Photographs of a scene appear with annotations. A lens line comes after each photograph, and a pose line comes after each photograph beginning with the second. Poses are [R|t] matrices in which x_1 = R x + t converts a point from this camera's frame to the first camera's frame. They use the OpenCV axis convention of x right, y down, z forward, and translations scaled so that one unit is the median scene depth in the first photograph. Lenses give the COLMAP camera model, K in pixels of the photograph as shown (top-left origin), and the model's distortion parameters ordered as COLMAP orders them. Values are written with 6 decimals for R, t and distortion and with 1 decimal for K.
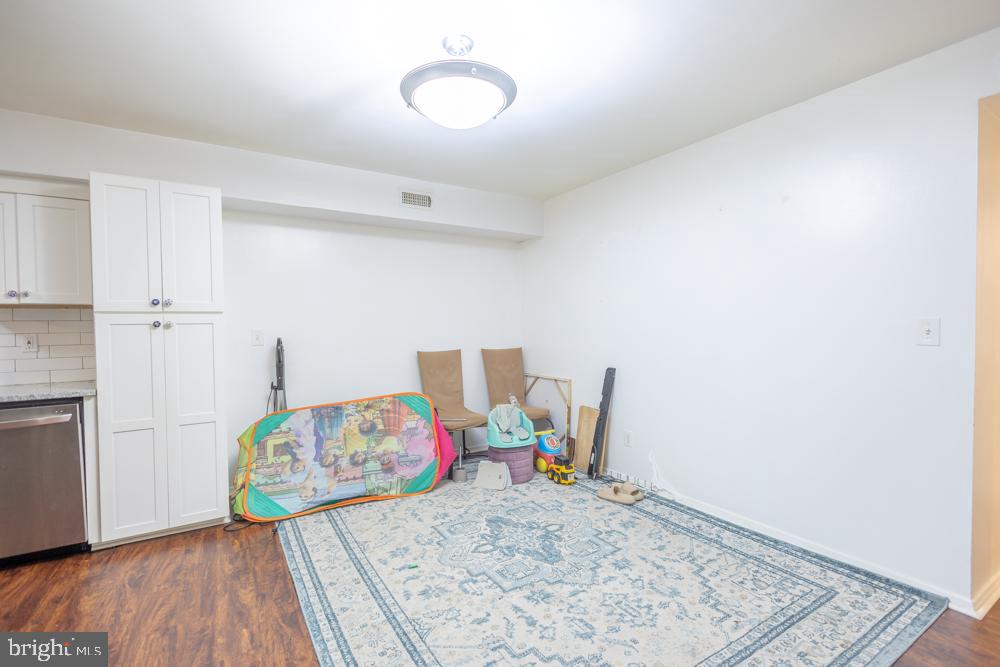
lens RADIAL K [[459.1, 0, 501.7], [0, 459.1, 334.3], [0, 0, 1]] dist [0.000404, -0.000269]
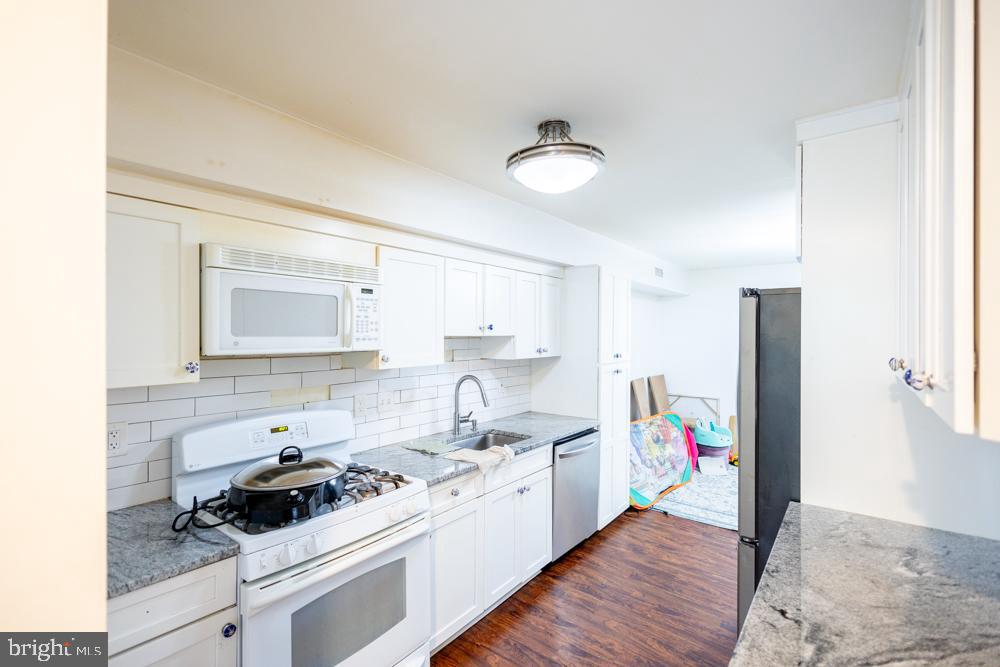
lens RADIAL K [[459.1, 0, 498.4], [0, 459.1, 332.9], [0, 0, 1]] dist [0.000404, -0.000269]
pose [[0.940042, 0.018972, 0.340530, -1.315457], [-0.012871, 0.999714, -0.020168, -0.089243], [-0.340815, 0.014576, 0.940017, -0.164714]]
